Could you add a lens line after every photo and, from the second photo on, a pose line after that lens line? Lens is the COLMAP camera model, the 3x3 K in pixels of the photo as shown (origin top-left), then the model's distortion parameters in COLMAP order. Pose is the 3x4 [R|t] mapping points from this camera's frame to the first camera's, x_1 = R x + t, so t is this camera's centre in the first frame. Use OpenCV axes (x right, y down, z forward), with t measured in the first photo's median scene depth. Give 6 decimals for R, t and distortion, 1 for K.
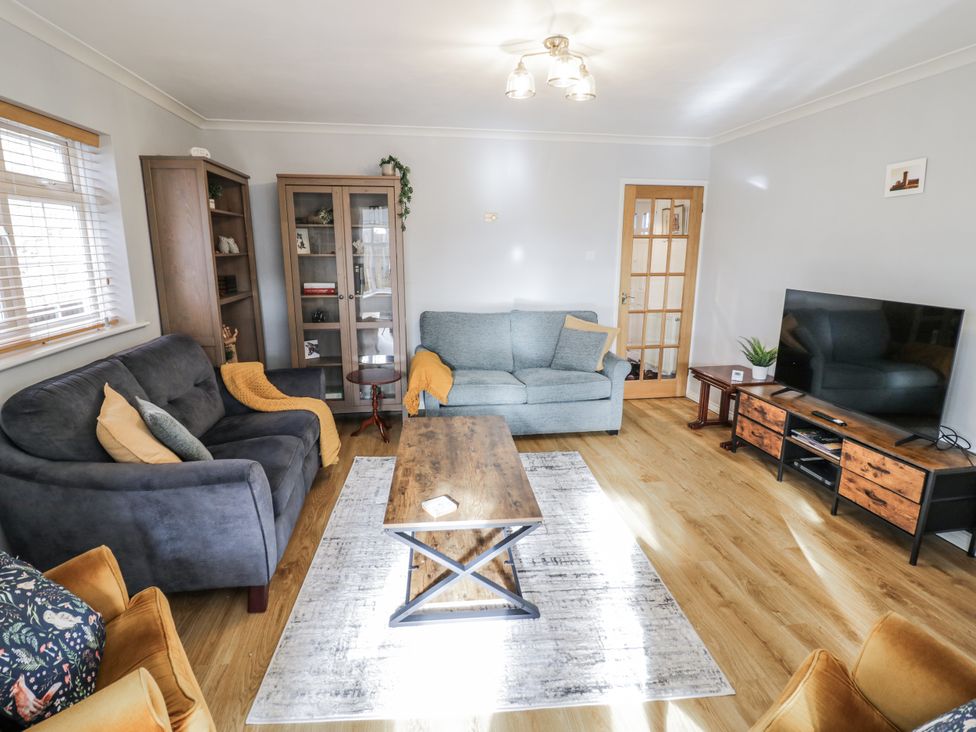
lens RADIAL K [[520.2, 0, 491.9], [0, 520.2, 364.4], [0, 0, 1]] dist [-0.010342, -0.000961]
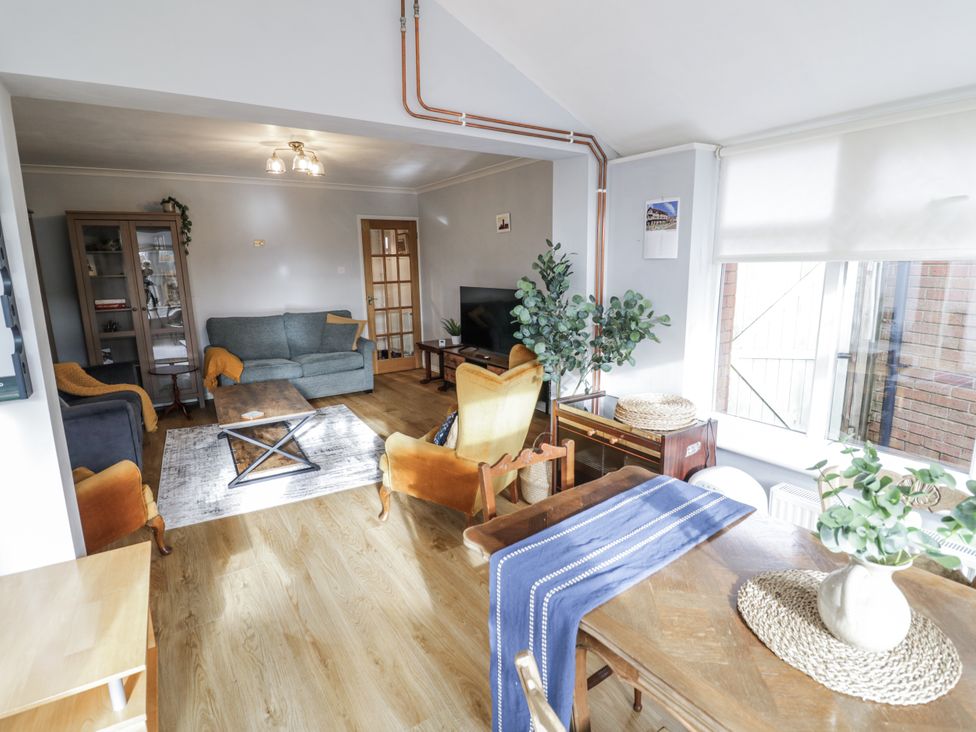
lens RADIAL K [[520.2, 0, 491.9], [0, 520.2, 364.4], [0, 0, 1]] dist [-0.010342, -0.000961]
pose [[0.910639, -0.099782, 0.400973, -0.025711], [0.111815, 0.993707, -0.006655, 0.102845], [-0.397785, 0.050895, 0.916066, -0.452741]]
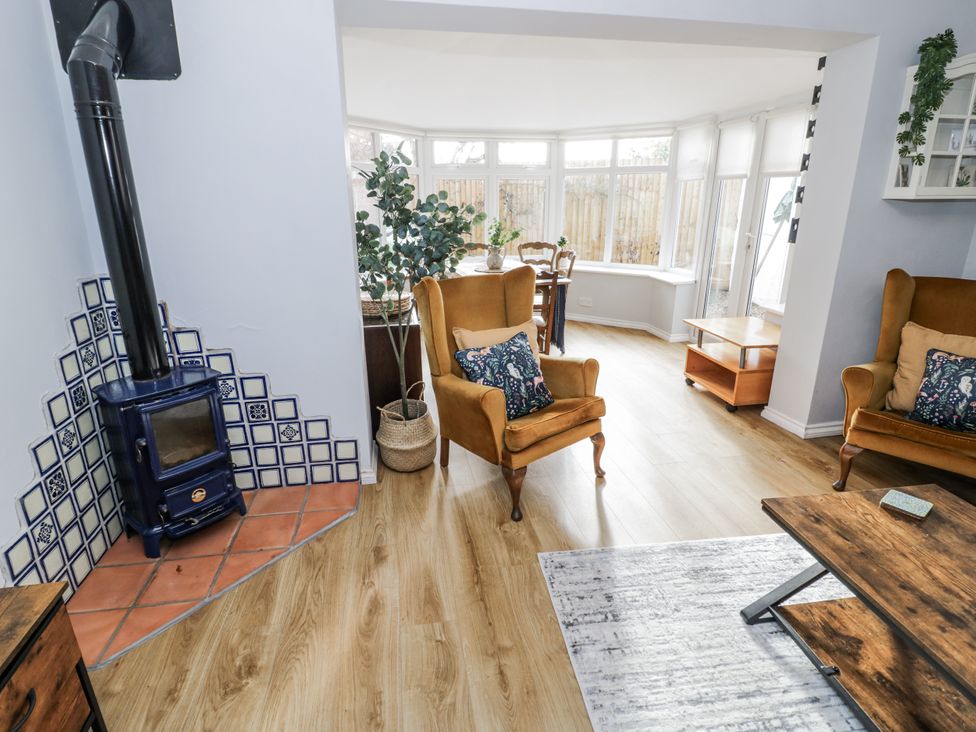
lens RADIAL K [[520.2, 0, 491.9], [0, 520.2, 364.4], [0, 0, 1]] dist [-0.010342, -0.000961]
pose [[-0.999487, 0.000084, -0.032026, 0.257461], [-0.016200, 0.861301, 0.507837, -0.133368], [0.027626, 0.508096, -0.860857, 0.751848]]
